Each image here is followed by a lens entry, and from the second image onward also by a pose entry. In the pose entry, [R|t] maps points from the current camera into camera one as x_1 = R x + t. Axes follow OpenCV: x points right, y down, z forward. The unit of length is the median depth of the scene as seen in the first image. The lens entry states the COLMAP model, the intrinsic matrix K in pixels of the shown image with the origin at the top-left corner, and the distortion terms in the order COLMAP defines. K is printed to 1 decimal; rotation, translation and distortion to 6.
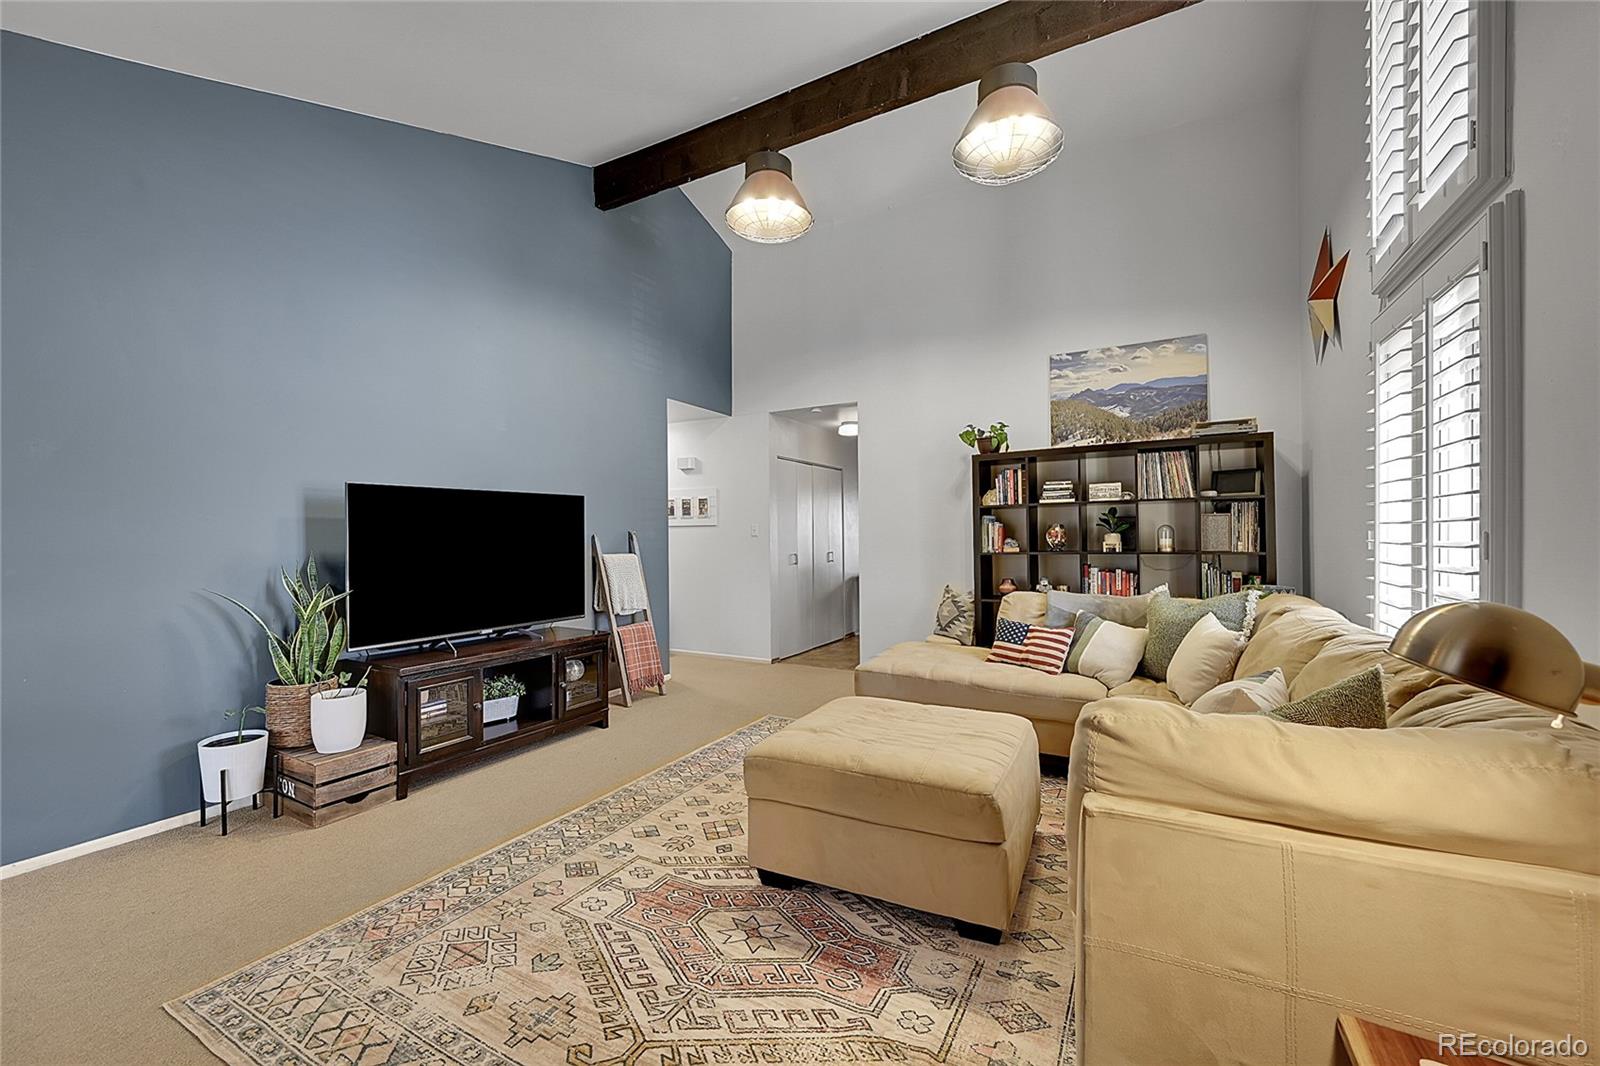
lens RADIAL K [[627.0, 0, 802.6], [0, 627.0, 540.5], [0, 0, 1]] dist [0.002093, 0.000076]
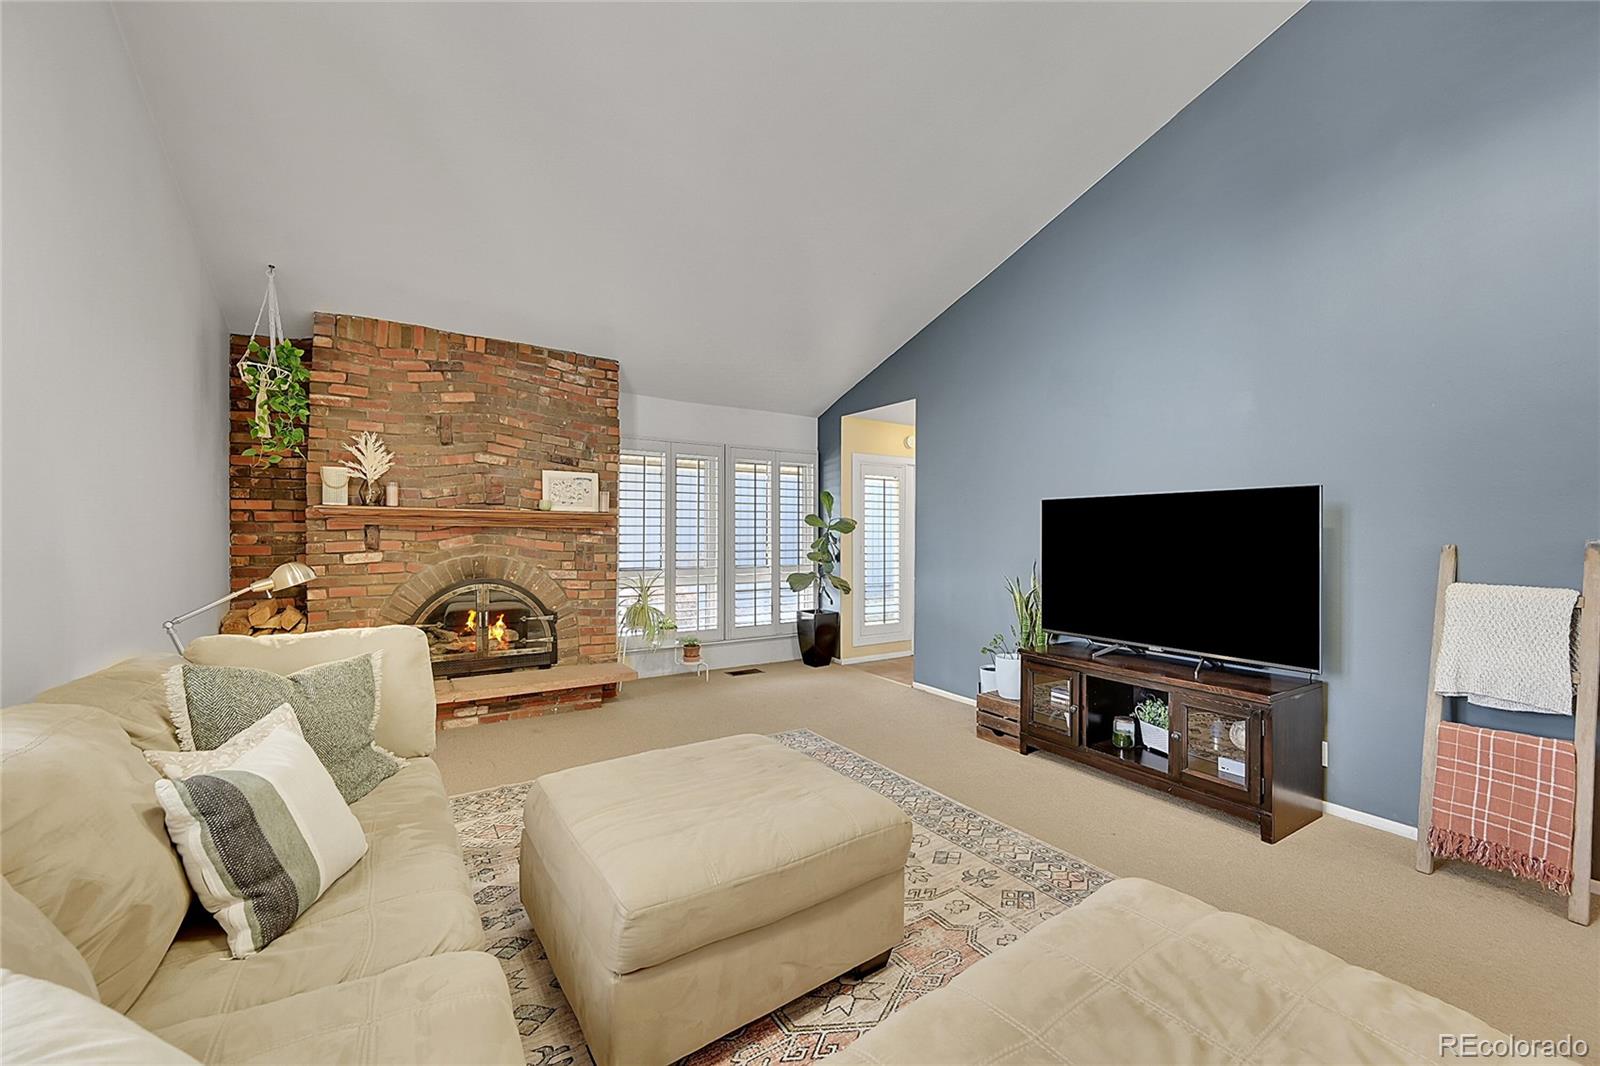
lens RADIAL K [[627.0, 0, 801.9], [0, 627.0, 539.1], [0, 0, 1]] dist [0.002093, 0.000076]
pose [[-0.467871, 0.009024, -0.883751, 0.678749], [-0.010148, 0.999827, 0.015581, -0.027134], [0.883738, 0.016258, -0.467699, 1.233596]]
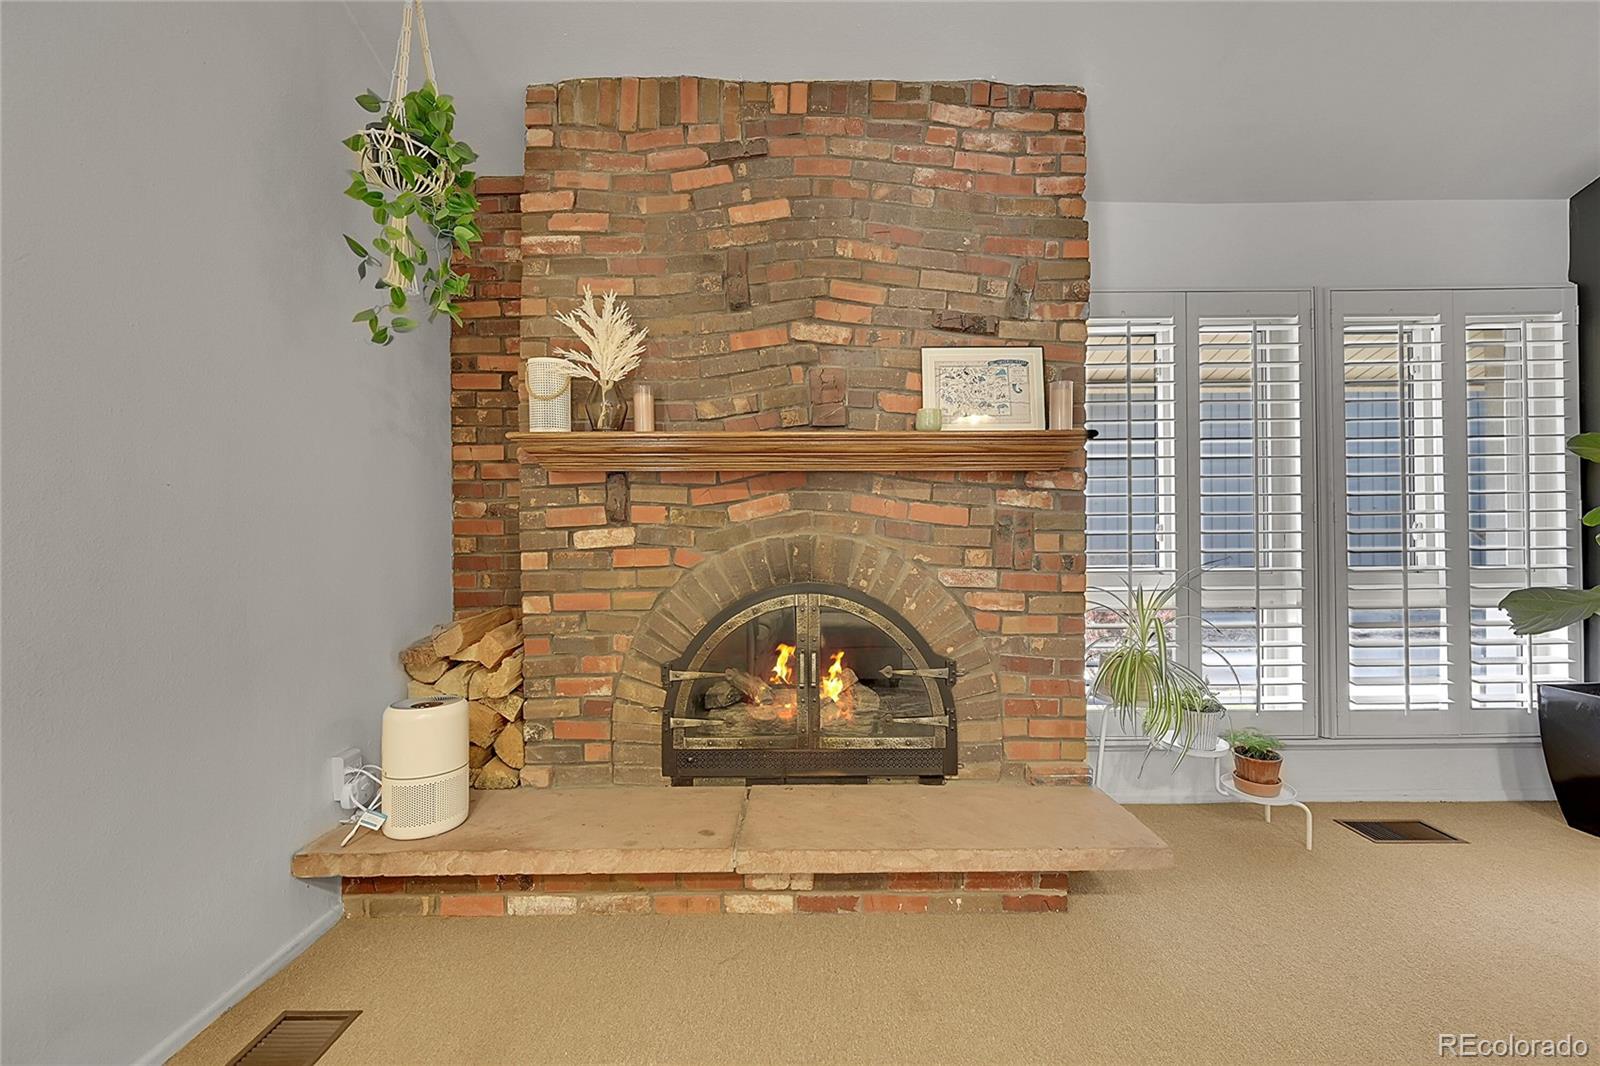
lens RADIAL K [[627.0, 0, 804.2], [0, 627.0, 532.4], [0, 0, 1]] dist [0.002093, 0.000076]
pose [[-0.872204, 0.007026, -0.489092, 0.371990], [0.007806, 0.999969, 0.000445, 0.006703], [0.489080, -0.003430, -0.872232, 0.858700]]
